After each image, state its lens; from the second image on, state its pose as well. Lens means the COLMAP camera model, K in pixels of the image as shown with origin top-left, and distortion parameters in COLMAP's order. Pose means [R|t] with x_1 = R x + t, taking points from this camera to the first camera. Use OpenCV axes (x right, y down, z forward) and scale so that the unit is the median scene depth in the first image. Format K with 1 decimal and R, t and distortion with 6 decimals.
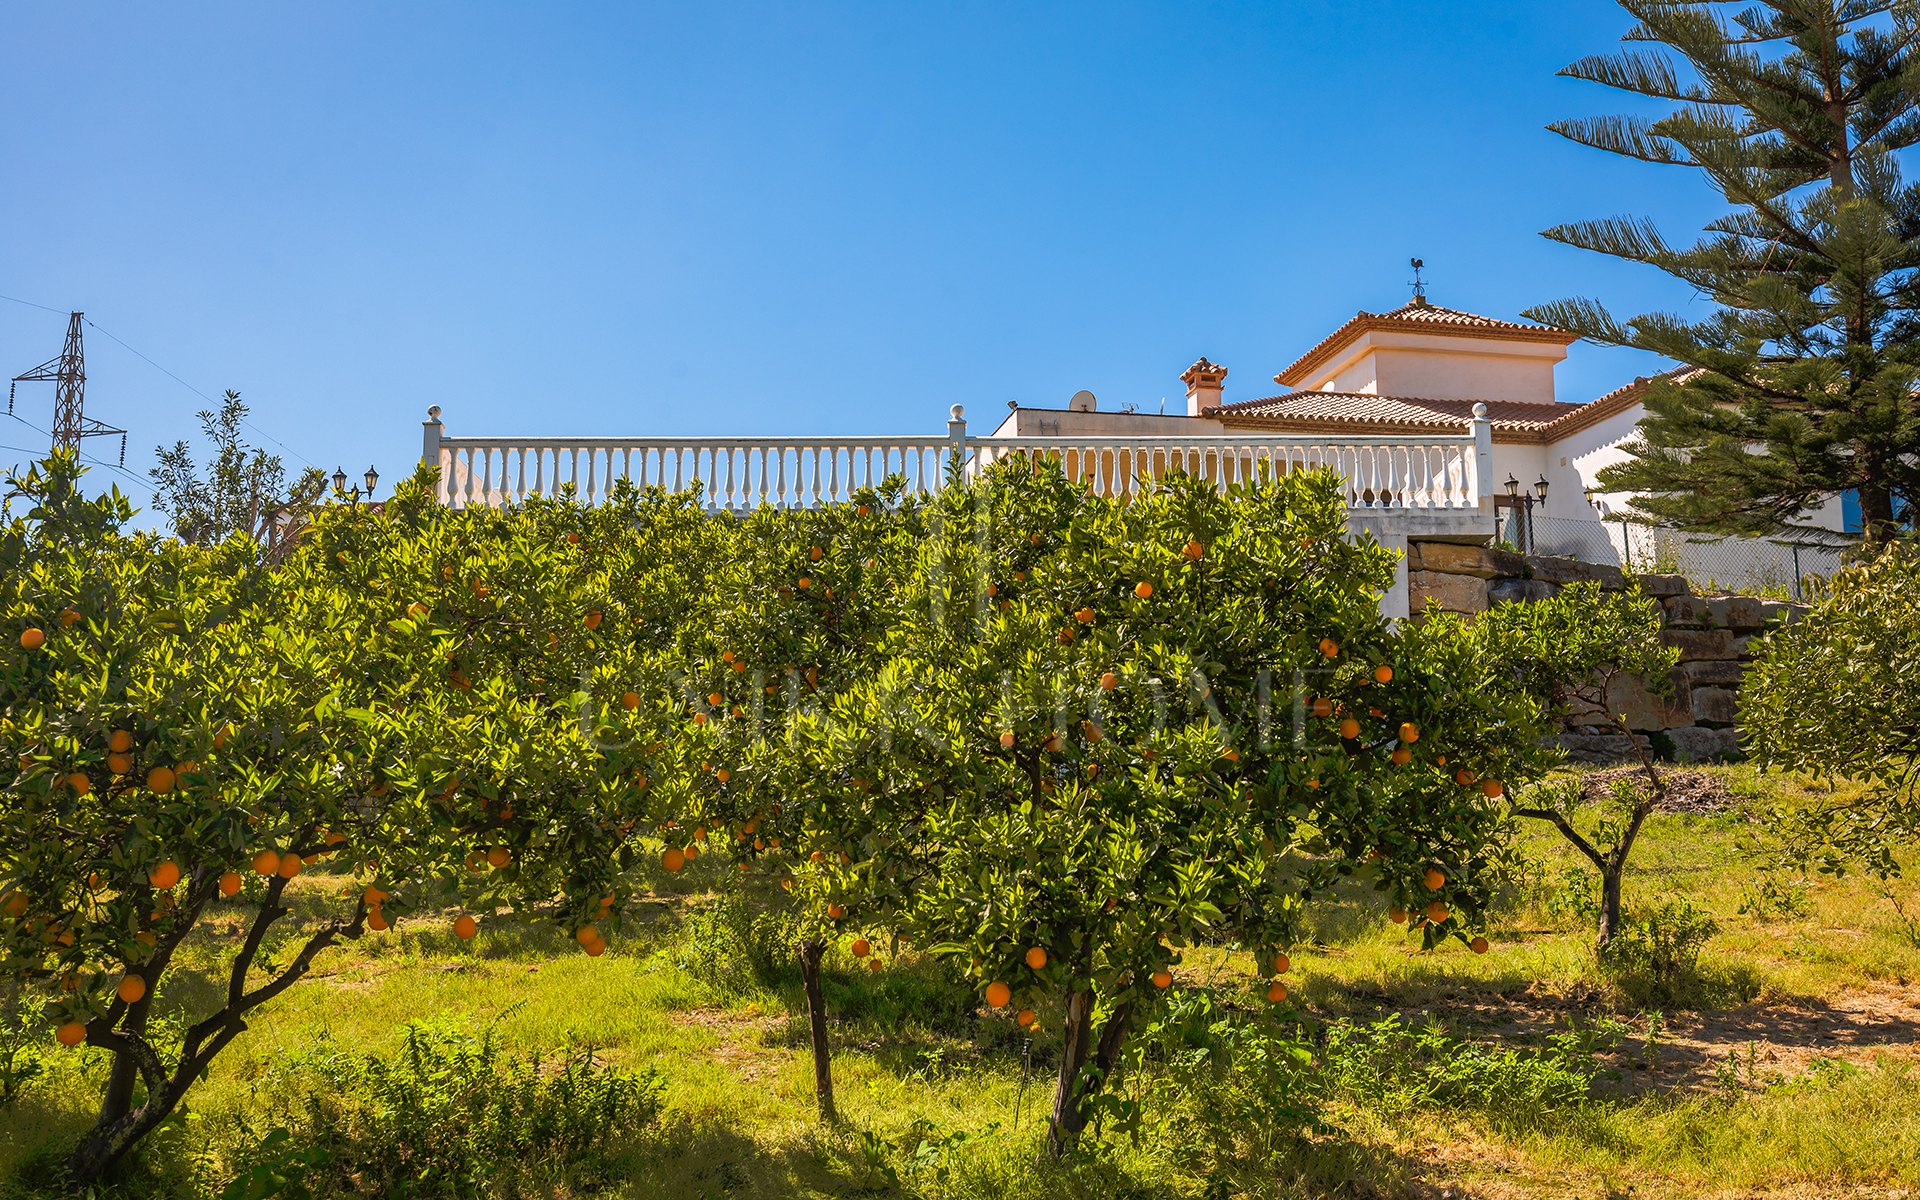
lens RADIAL K [[1437.6, 0, 889.9], [0, 1437.6, 581.8], [0, 0, 1]] dist [0.007432, -0.000407]
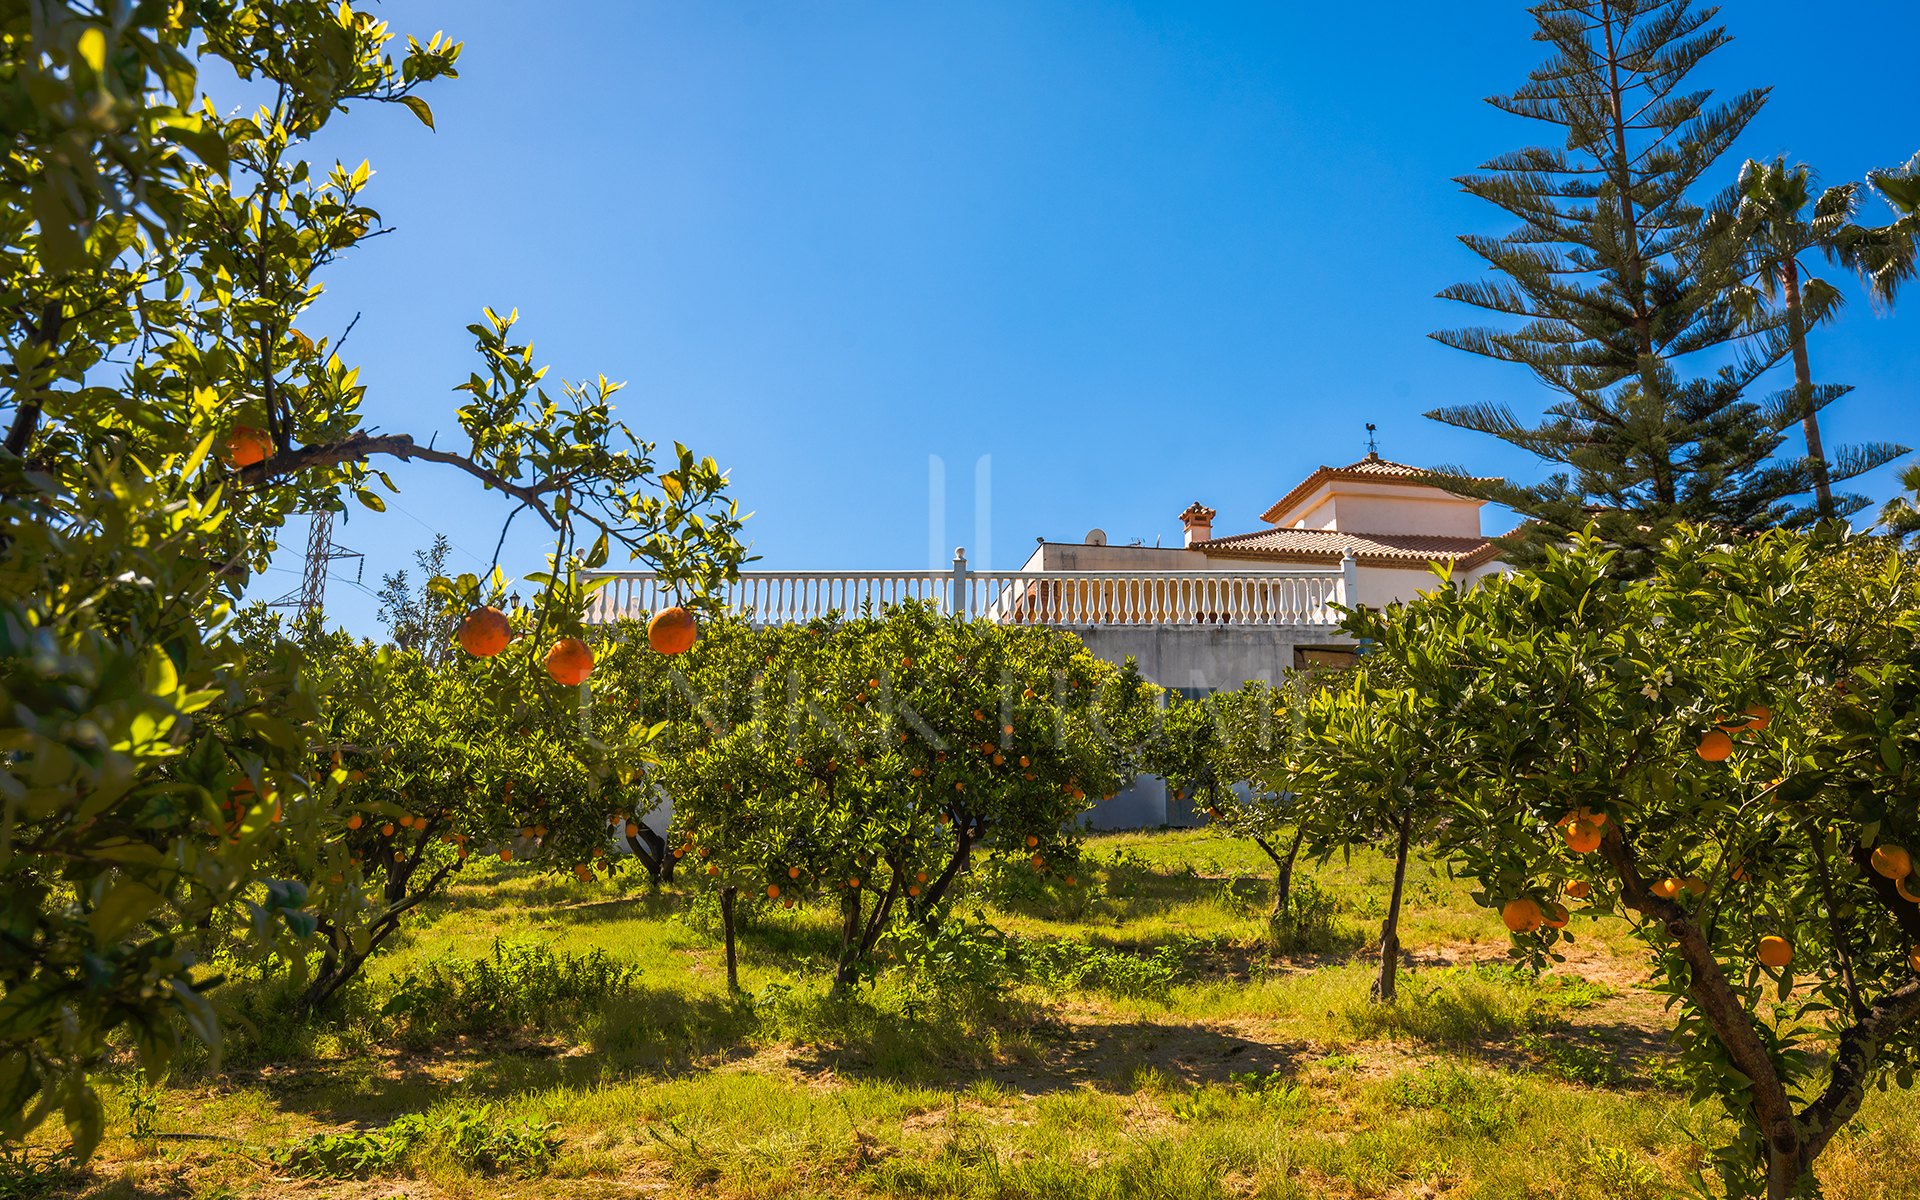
lens RADIAL K [[1210.2, 0, 955.1], [0, 1210.2, 570.3], [0, 0, 1]] dist [0.001284, -0.000852]
pose [[0.999494, 0.001135, -0.031782, 0.063420], [-0.003944, 0.996071, -0.088467, -0.000362], [0.031556, 0.088547, 0.995572, -0.112645]]
